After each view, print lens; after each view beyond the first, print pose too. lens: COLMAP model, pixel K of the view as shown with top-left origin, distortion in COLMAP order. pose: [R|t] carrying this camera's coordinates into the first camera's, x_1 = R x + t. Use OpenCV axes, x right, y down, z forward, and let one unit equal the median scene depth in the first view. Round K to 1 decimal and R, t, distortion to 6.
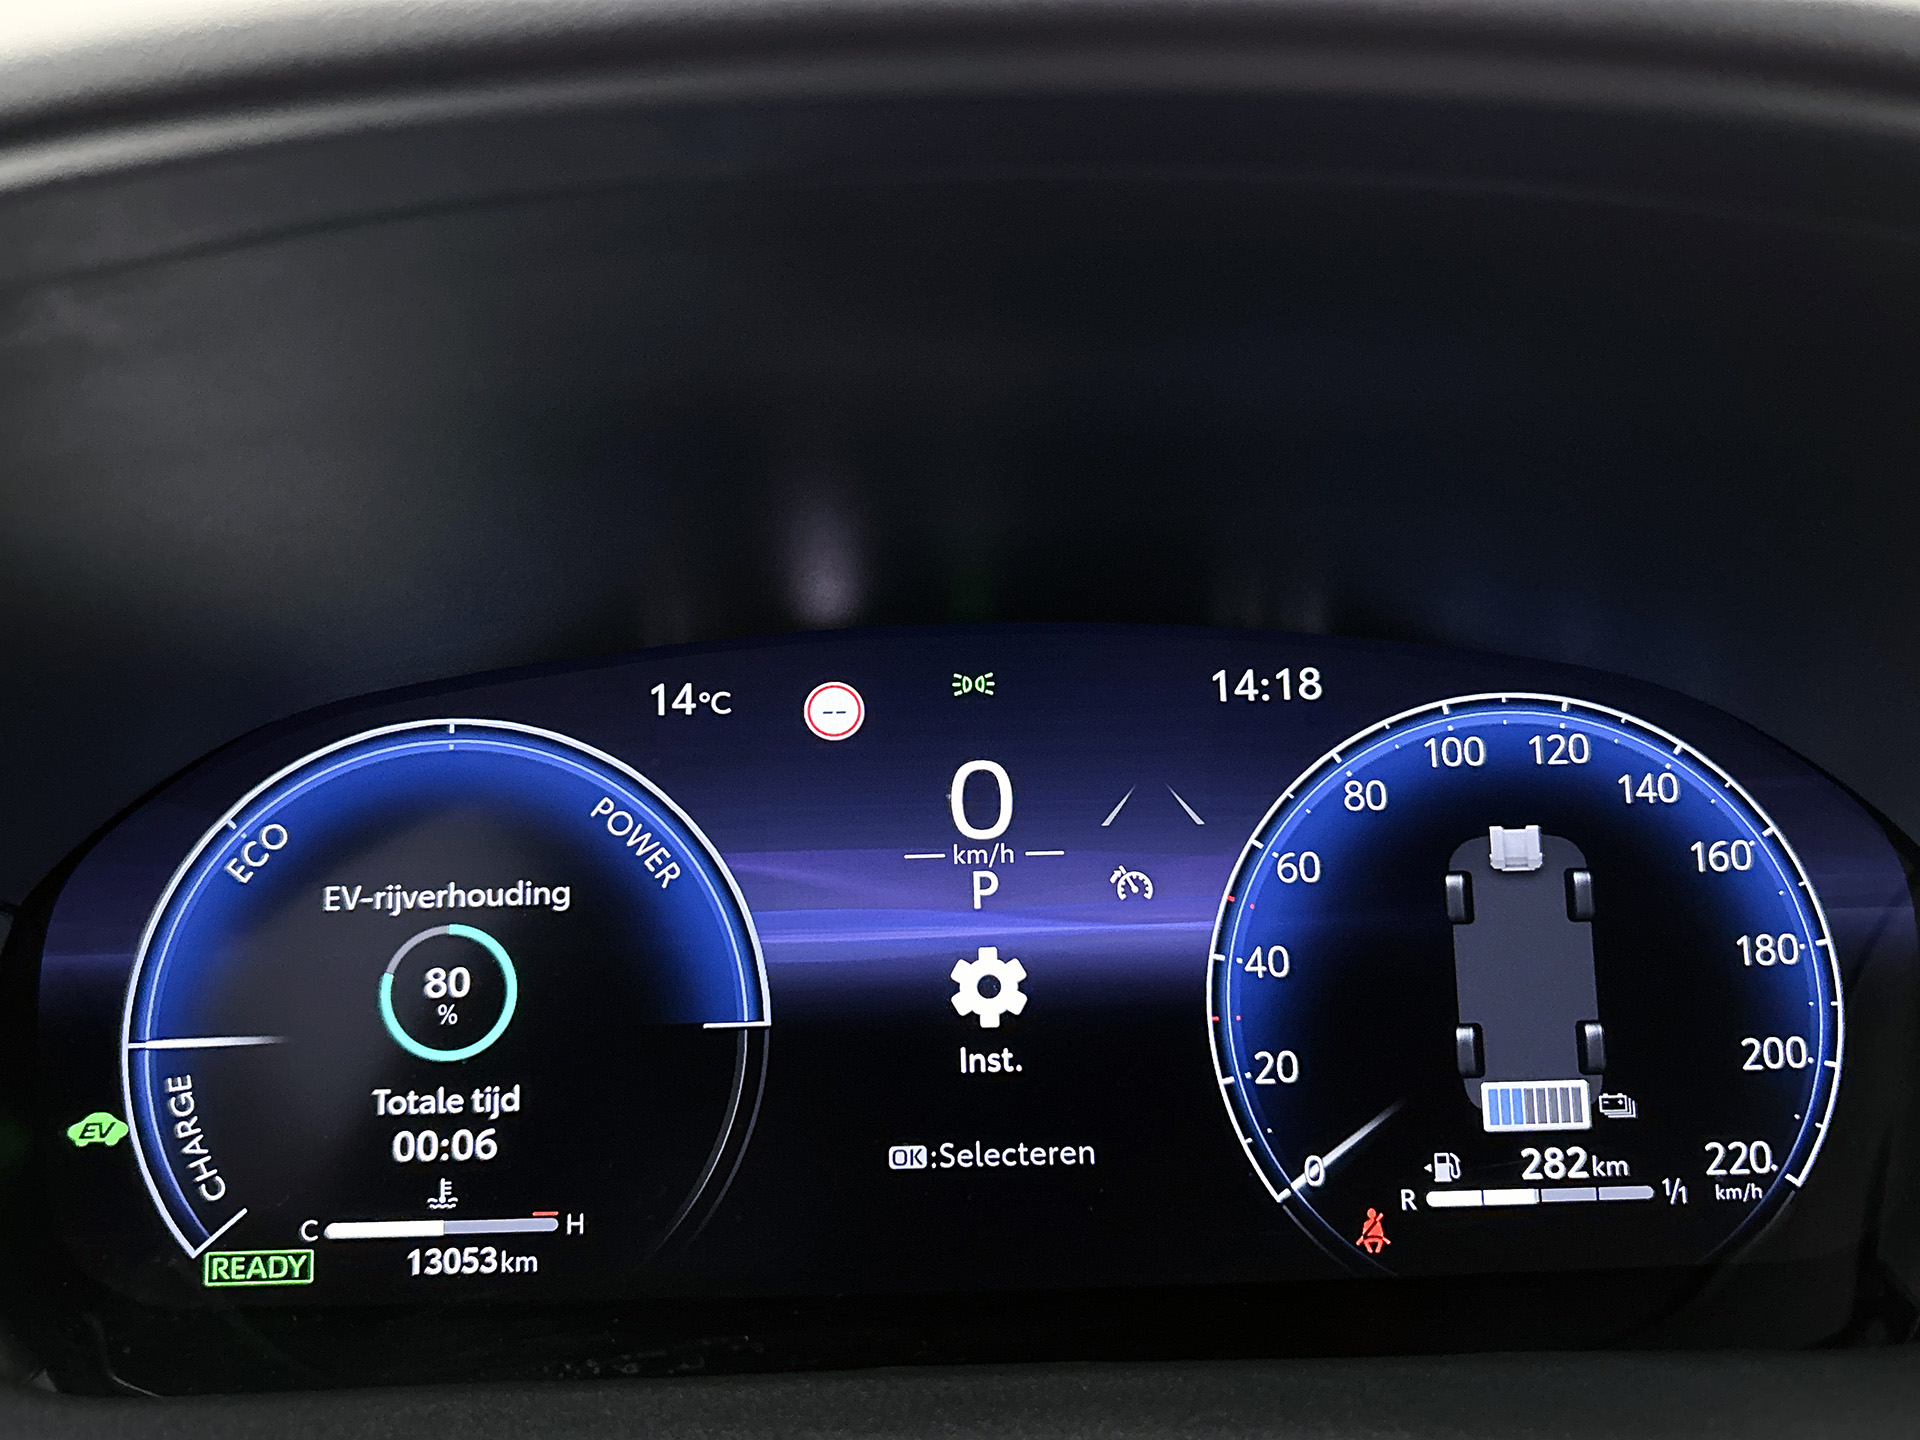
lens RADIAL K [[1734.9, 0, 947.1], [0, 1734.9, 724.8], [0, 0, 1]] dist [0.031007, -0.054782]
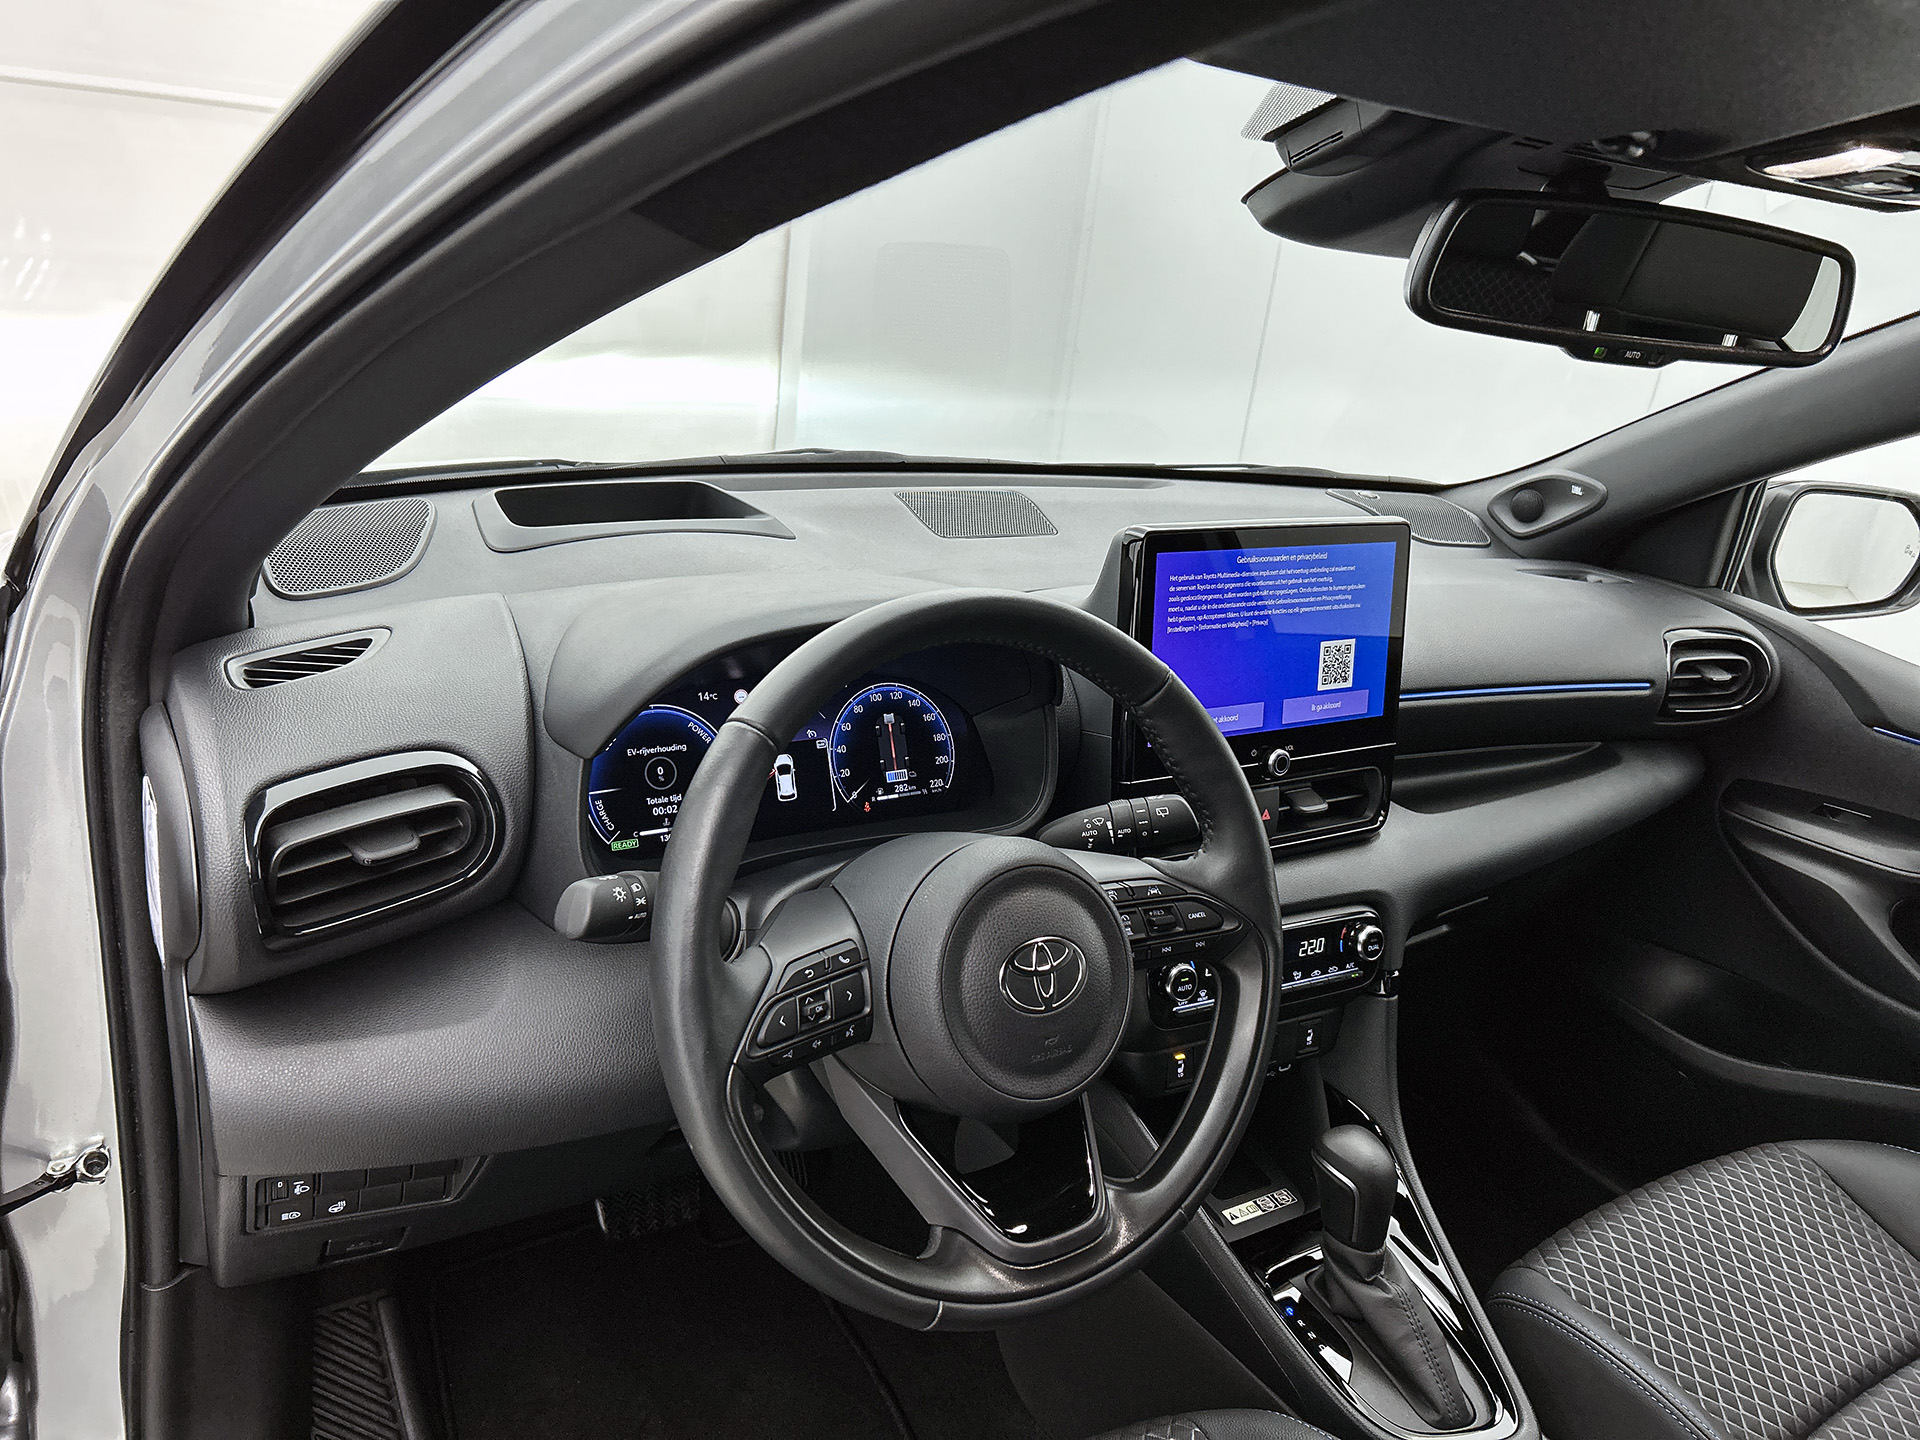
lens RADIAL K [[1496.1, 0, 971.3], [0, 1496.1, 715.4], [0, 0, 1]] dist [0.050480, -0.067967]
pose [[0.837569, -0.068942, 0.541965, -1.547087], [0.034204, 0.996677, 0.073926, -0.209414], [-0.545260, -0.043381, 0.837144, -2.272628]]
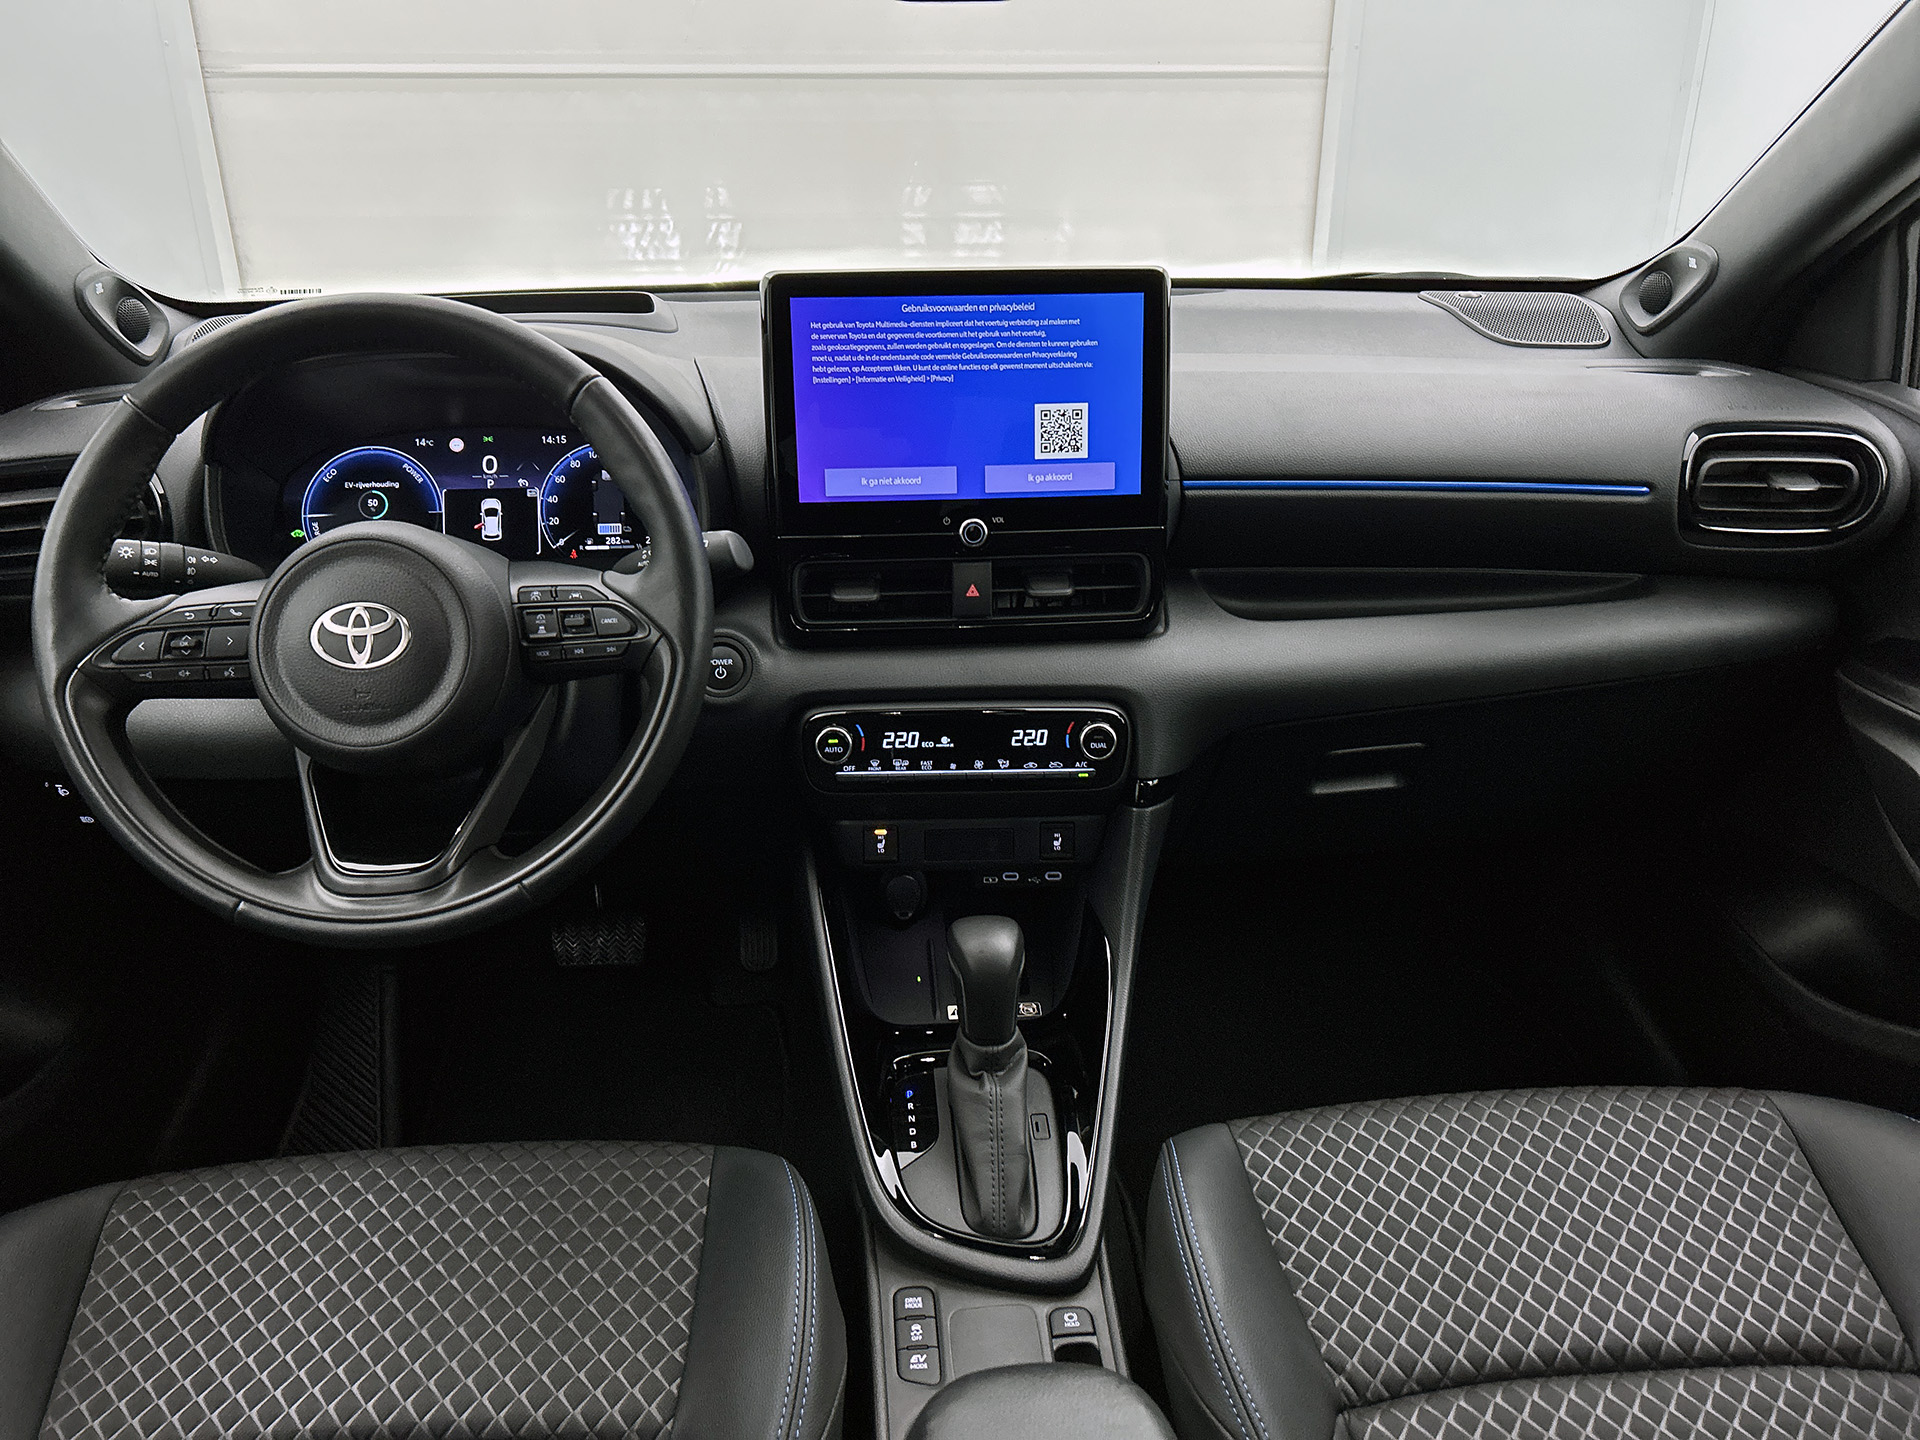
lens RADIAL K [[1496.1, 0, 961.6], [0, 1496.1, 717.1], [0, 0, 1]] dist [0.050480, -0.067967]
pose [[0.997453, -0.013016, 0.070126, 0.992828], [0.006554, 0.995775, 0.091593, 0.358459], [-0.071022, -0.090900, 0.993324, -3.160176]]
